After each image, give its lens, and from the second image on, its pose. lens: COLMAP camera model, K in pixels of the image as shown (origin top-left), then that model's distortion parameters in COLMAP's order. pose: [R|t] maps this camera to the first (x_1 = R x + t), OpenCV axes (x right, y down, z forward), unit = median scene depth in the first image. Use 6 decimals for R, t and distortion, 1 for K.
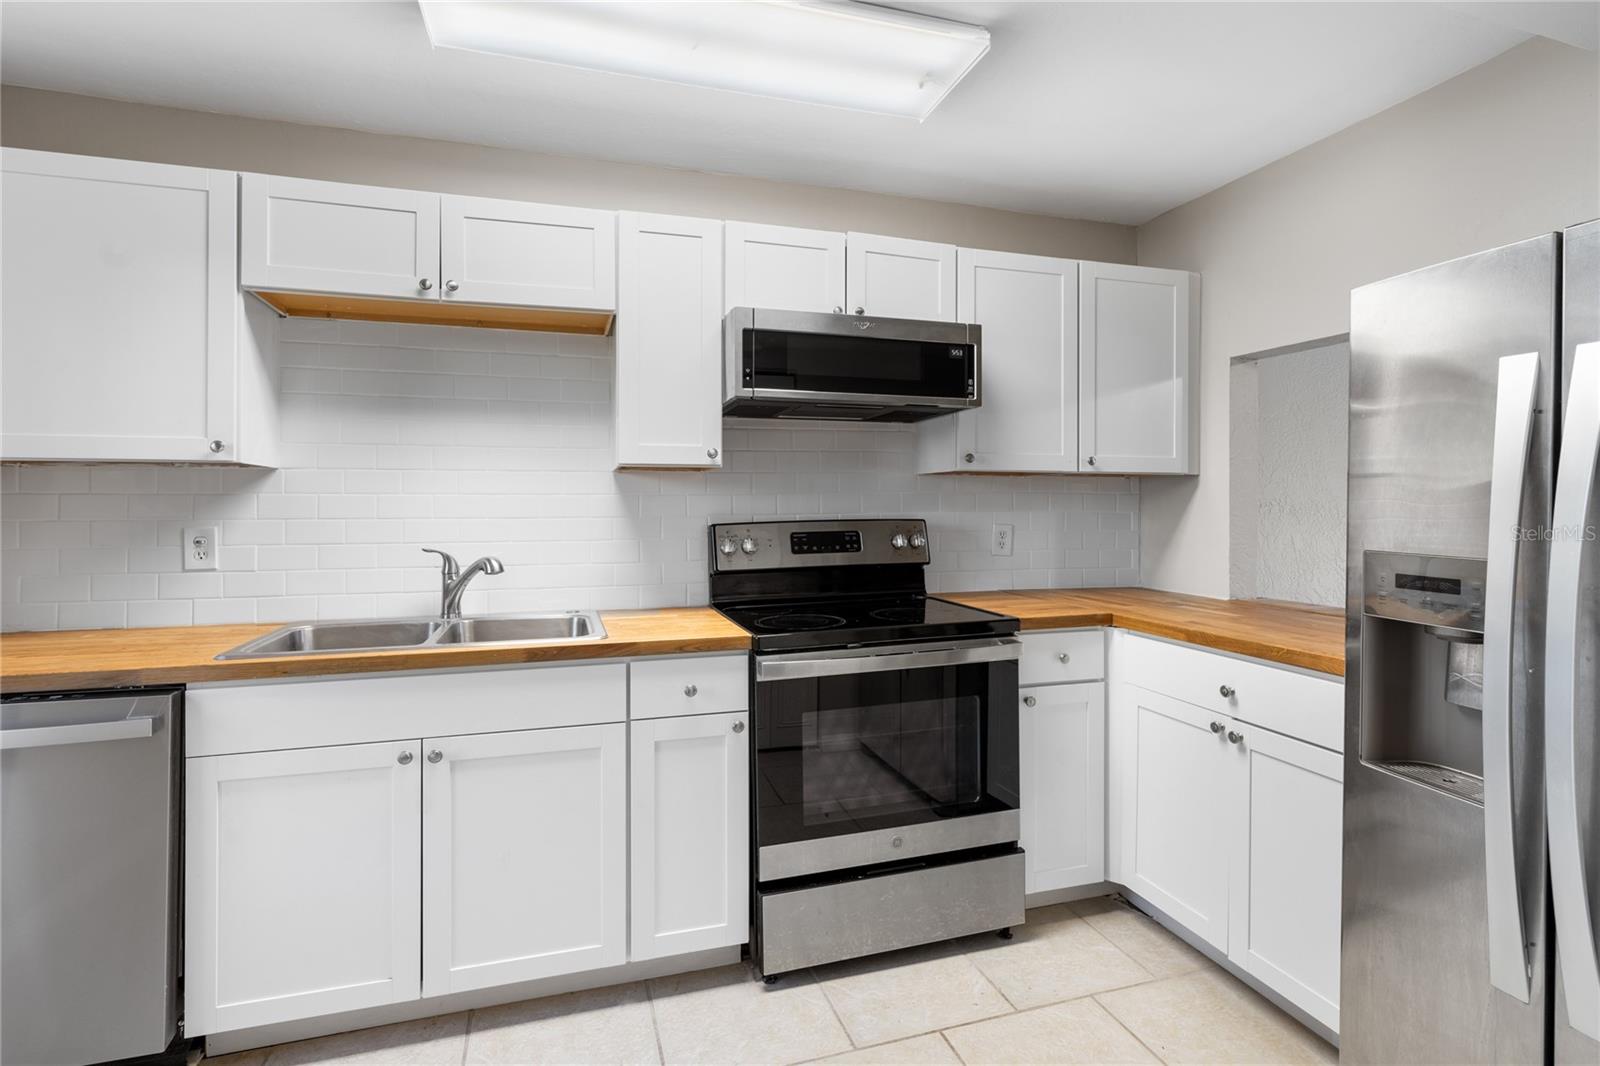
lens RADIAL K [[729.4, 0, 784.6], [0, 729.4, 502.7], [0, 0, 1]] dist [-0.001763, 0.001037]
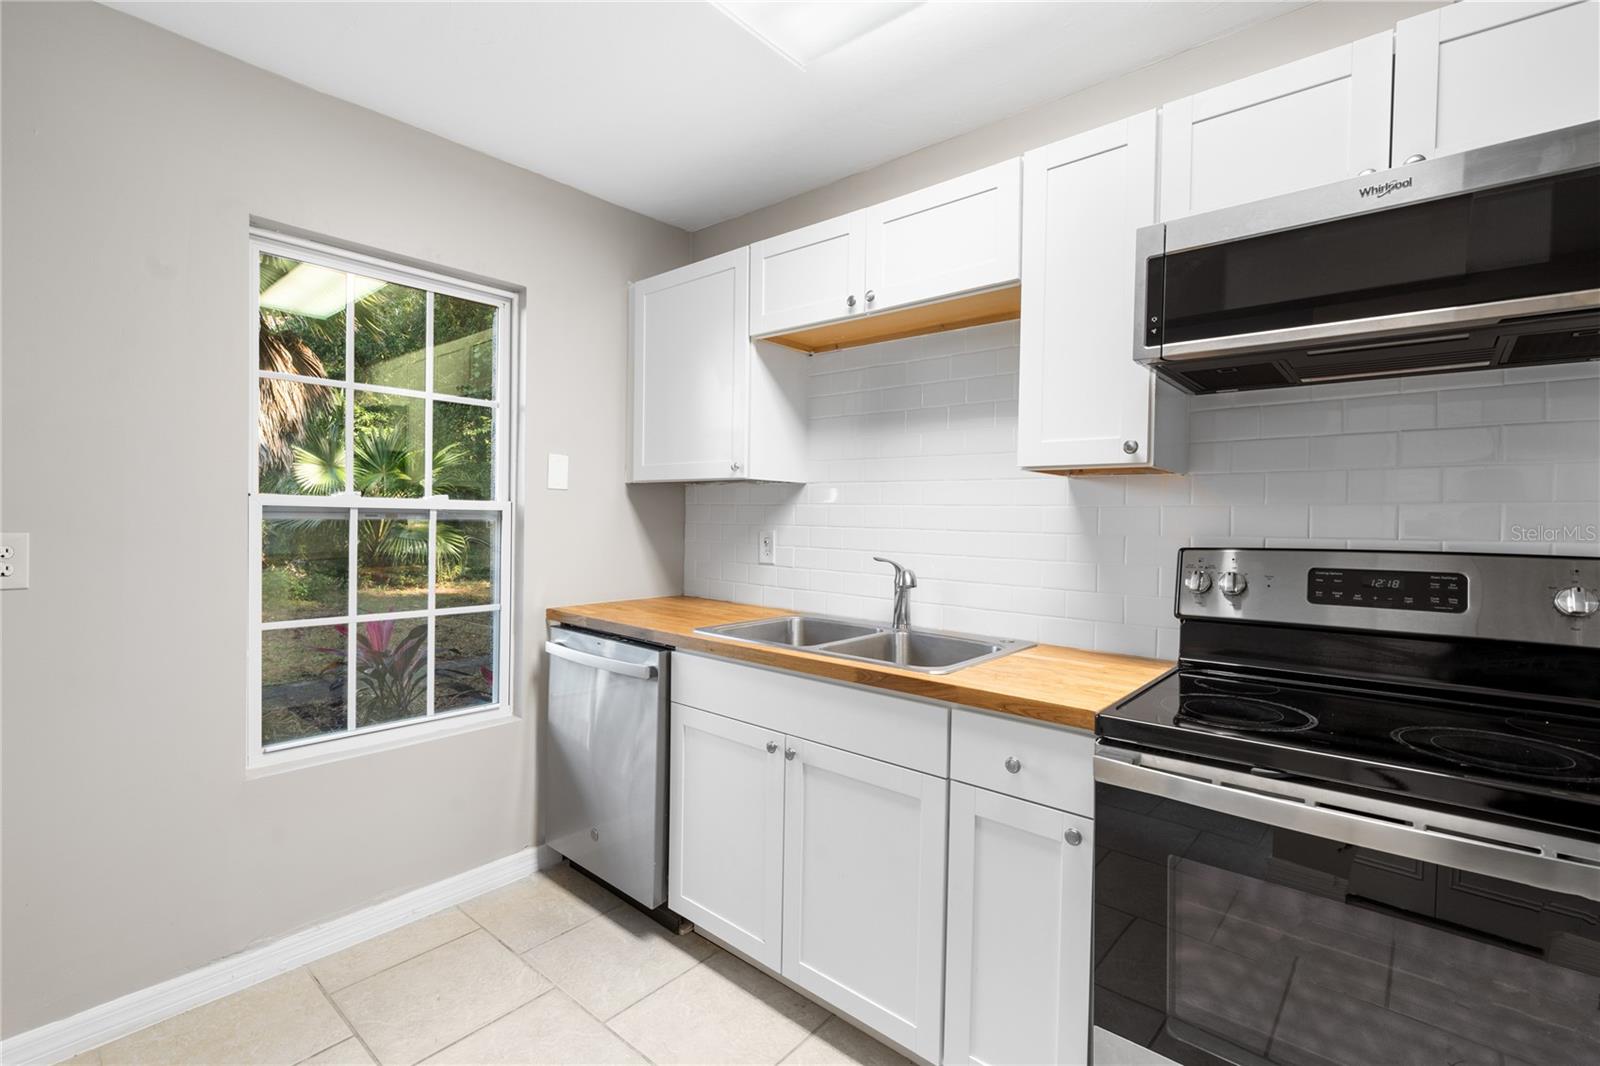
lens RADIAL K [[729.4, 0, 804.3], [0, 729.4, 529.1], [0, 0, 1]] dist [-0.001763, 0.001037]
pose [[0.564336, 0.027378, -0.825091, 0.318183], [-0.014742, 0.999625, 0.023086, 0.000503], [0.825413, -0.000865, 0.564528, 0.349039]]
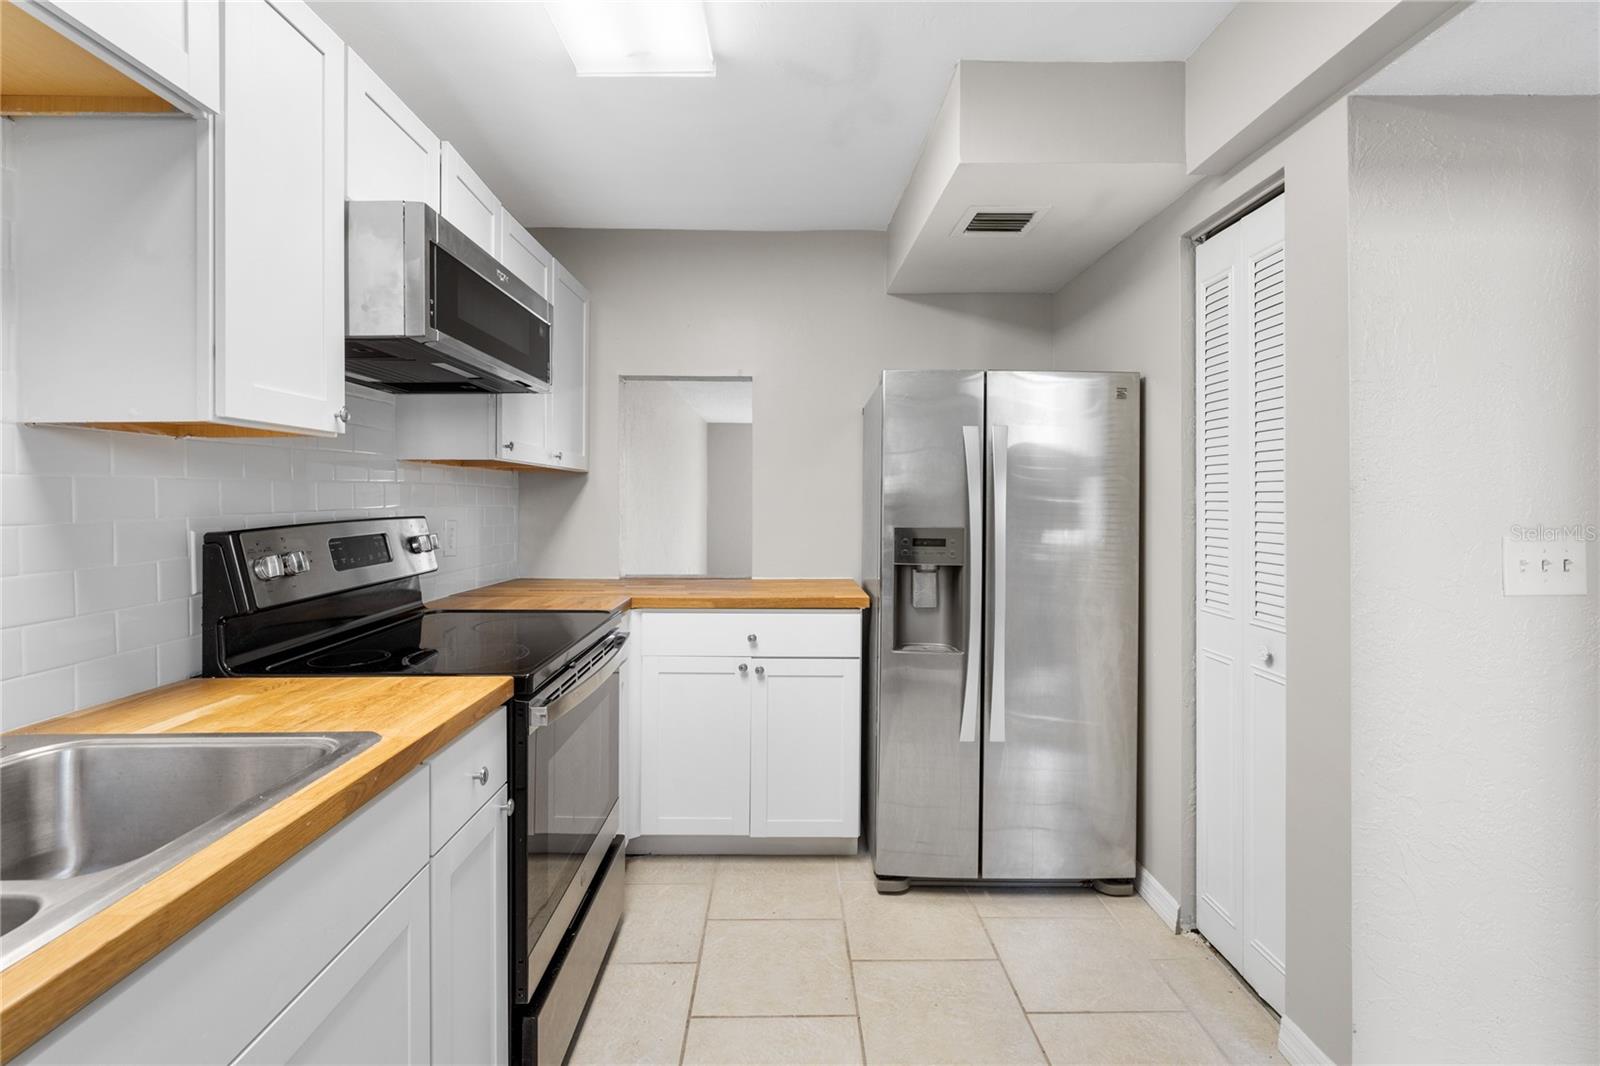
lens RADIAL K [[778.6, 0, 777.5], [0, 778.6, 511.2], [0, 0, 1]] dist [0.001472, 0.000077]
pose [[0.268612, -0.010885, 0.963187, -0.647786], [-0.005767, 0.999900, 0.012908, 0.005467], [-0.963231, -0.009022, 0.268522, 0.490272]]
